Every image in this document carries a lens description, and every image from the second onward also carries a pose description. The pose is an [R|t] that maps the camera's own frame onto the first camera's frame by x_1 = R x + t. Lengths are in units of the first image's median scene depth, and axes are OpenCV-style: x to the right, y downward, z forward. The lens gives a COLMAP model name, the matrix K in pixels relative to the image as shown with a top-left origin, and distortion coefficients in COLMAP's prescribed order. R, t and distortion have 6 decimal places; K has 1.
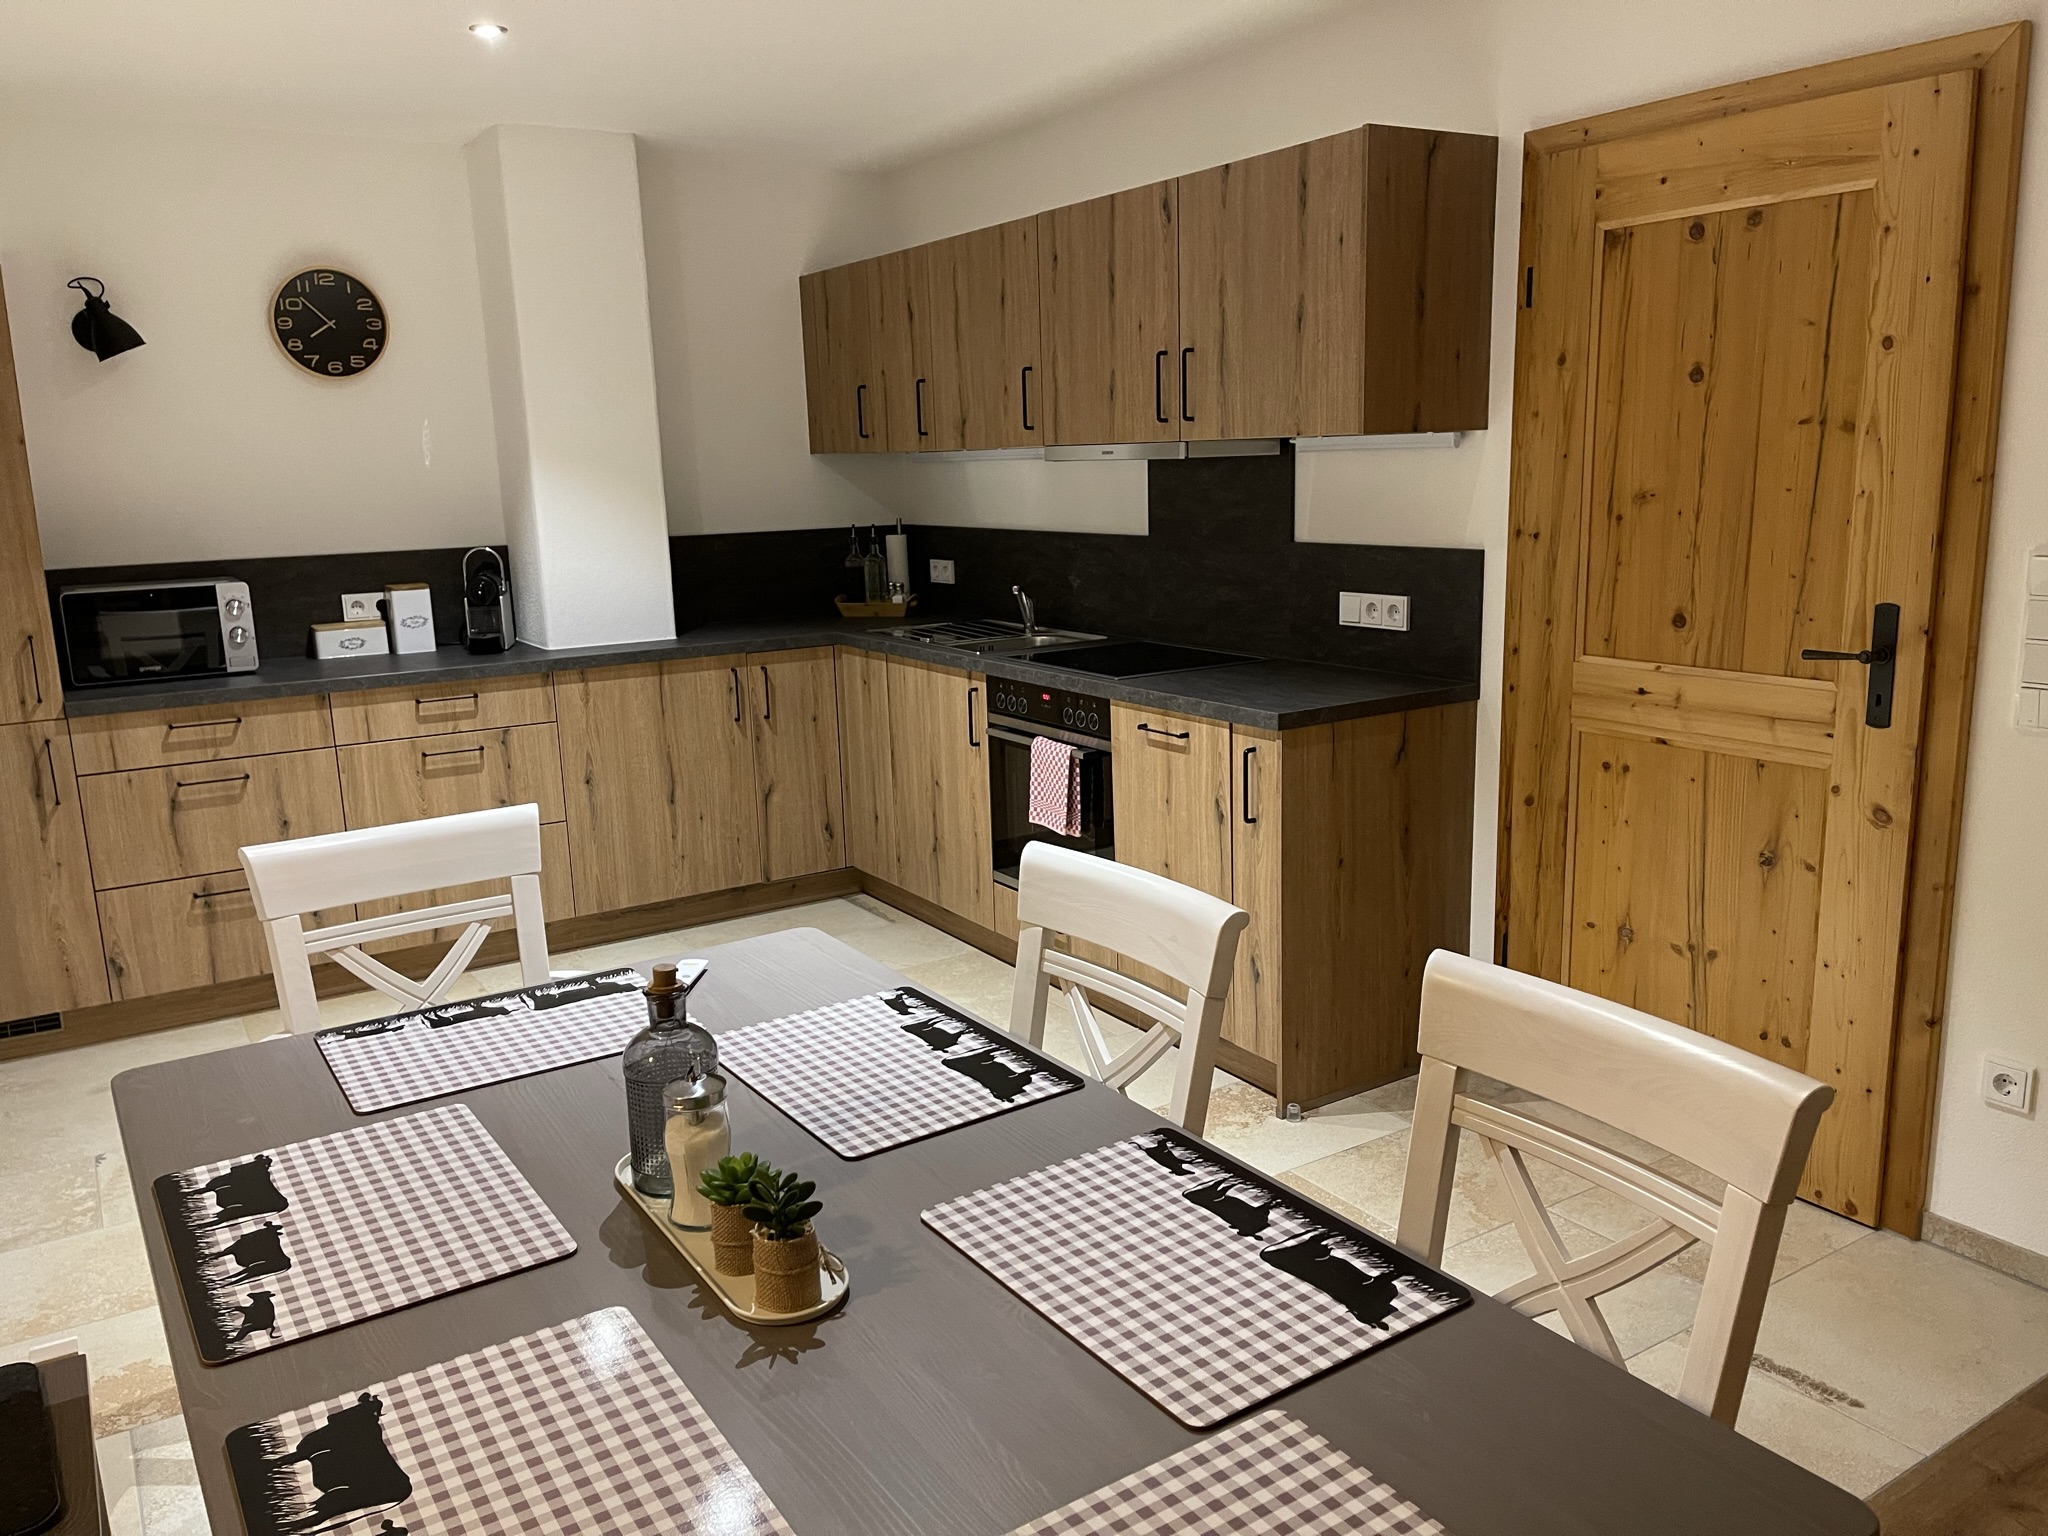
lens RADIAL K [[1548.5, 0, 1024.0], [0, 1548.5, 768.0], [0, 0, 1]] dist [0.036486, -0.003680]
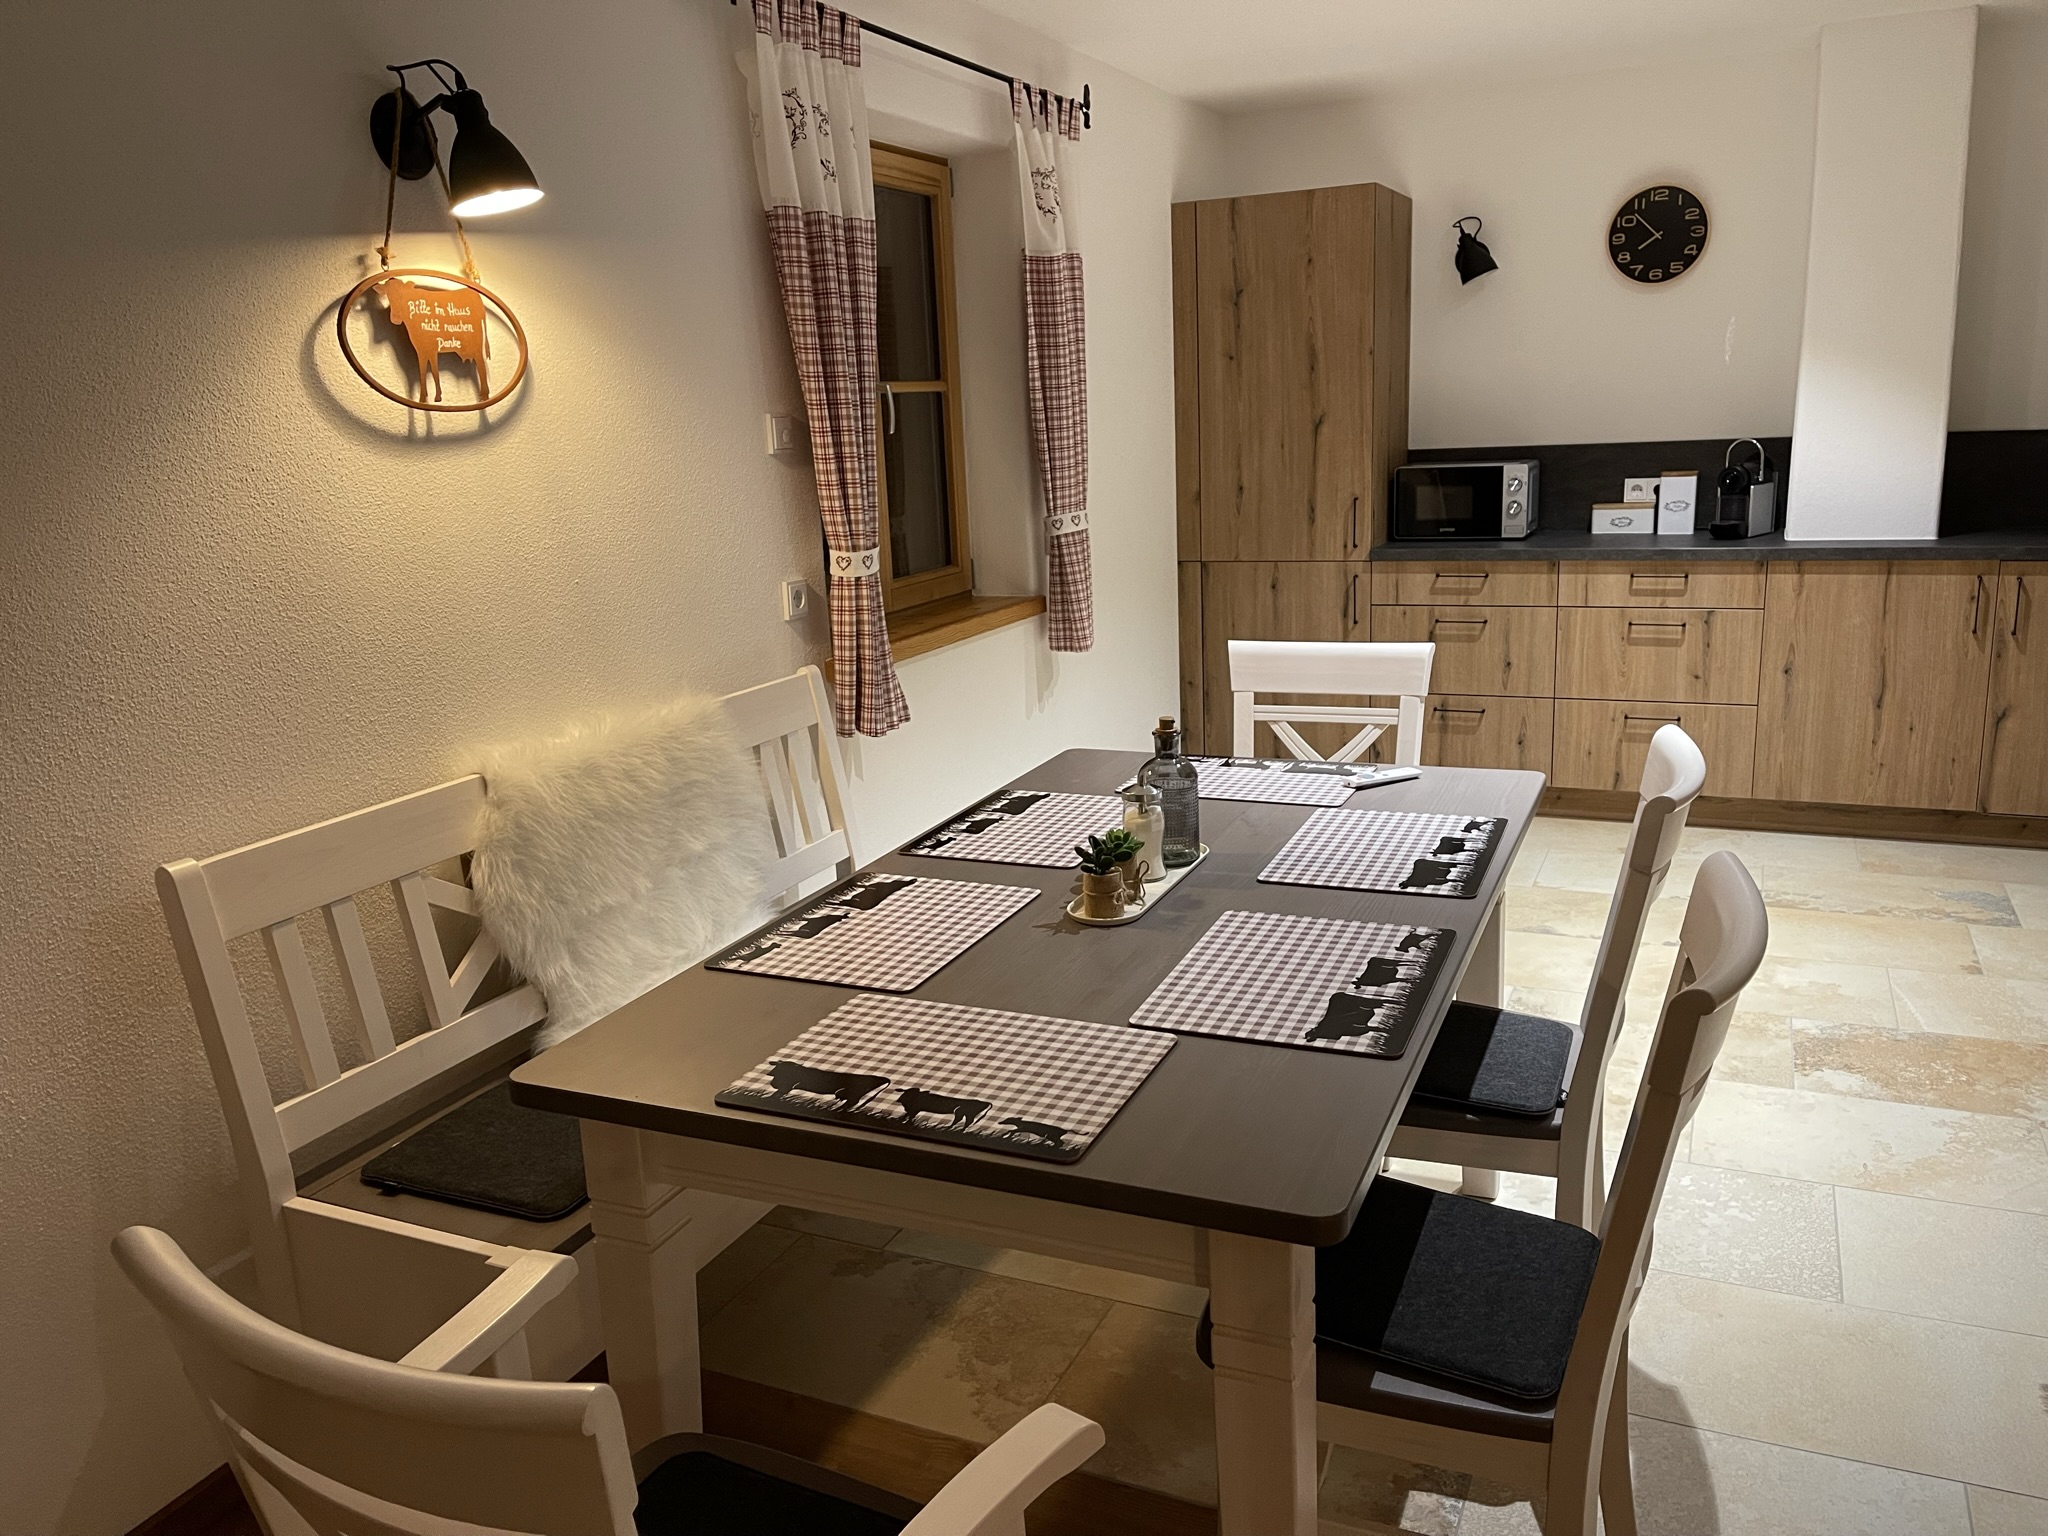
lens RADIAL K [[1548.5, 0, 1024.0], [0, 1548.5, 768.0], [0, 0, 1]] dist [0.036486, -0.003680]
pose [[0.536228, 0.199327, -0.820200, 0.316791], [-0.140415, 0.979242, 0.146178, -0.009131], [0.832312, 0.036783, 0.553086, 0.012095]]
